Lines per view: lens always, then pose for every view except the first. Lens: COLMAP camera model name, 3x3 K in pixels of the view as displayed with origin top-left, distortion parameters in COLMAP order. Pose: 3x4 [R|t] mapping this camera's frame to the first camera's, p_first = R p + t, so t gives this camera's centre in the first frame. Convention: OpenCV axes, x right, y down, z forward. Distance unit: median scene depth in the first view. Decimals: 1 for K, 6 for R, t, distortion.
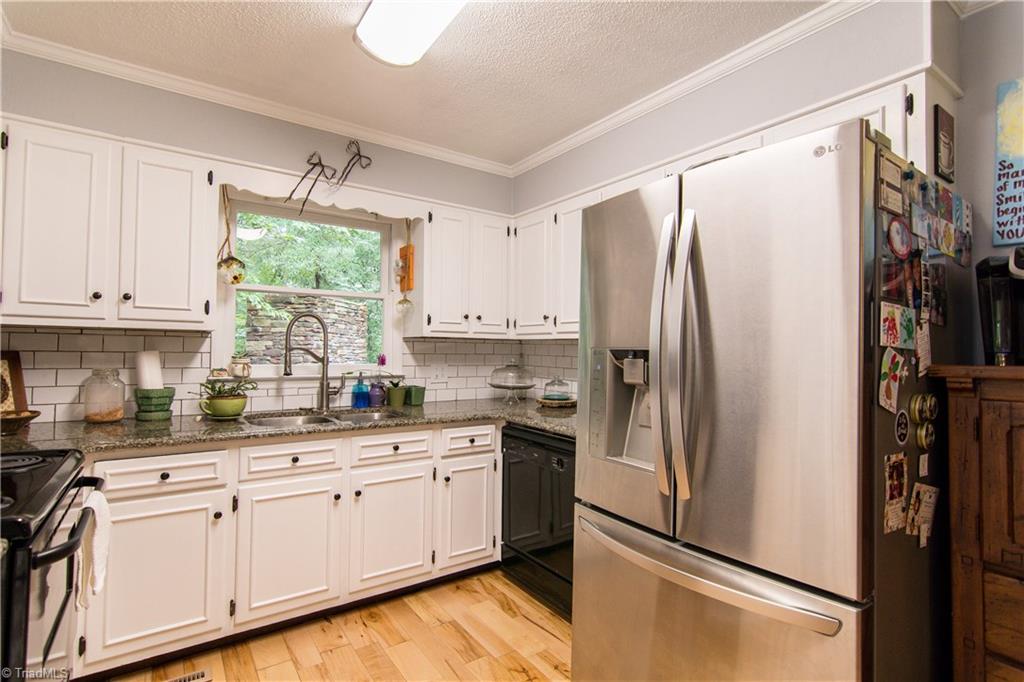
lens RADIAL K [[492.2, 0, 503.7], [0, 492.2, 339.7], [0, 0, 1]] dist [-0.005391, 0.001287]
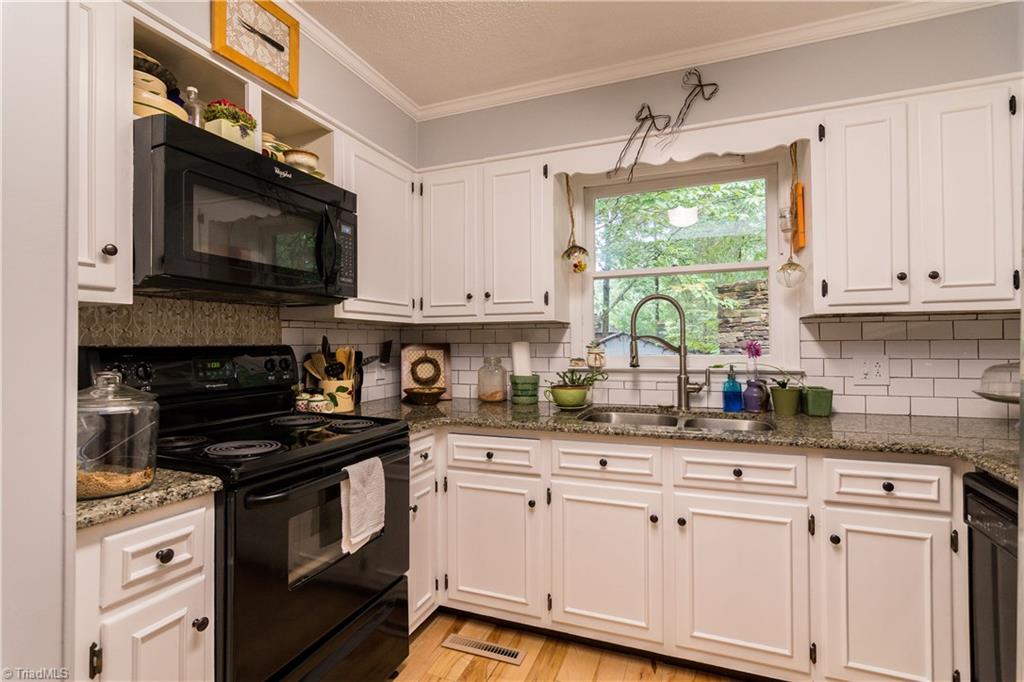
lens RADIAL K [[492.2, 0, 503.7], [0, 492.2, 339.7], [0, 0, 1]] dist [-0.005391, 0.001287]
pose [[0.550731, -0.021582, -0.834404, 0.177439], [0.032676, 0.999457, -0.004284, 0.019232], [0.834043, -0.024906, 0.551137, 0.311579]]
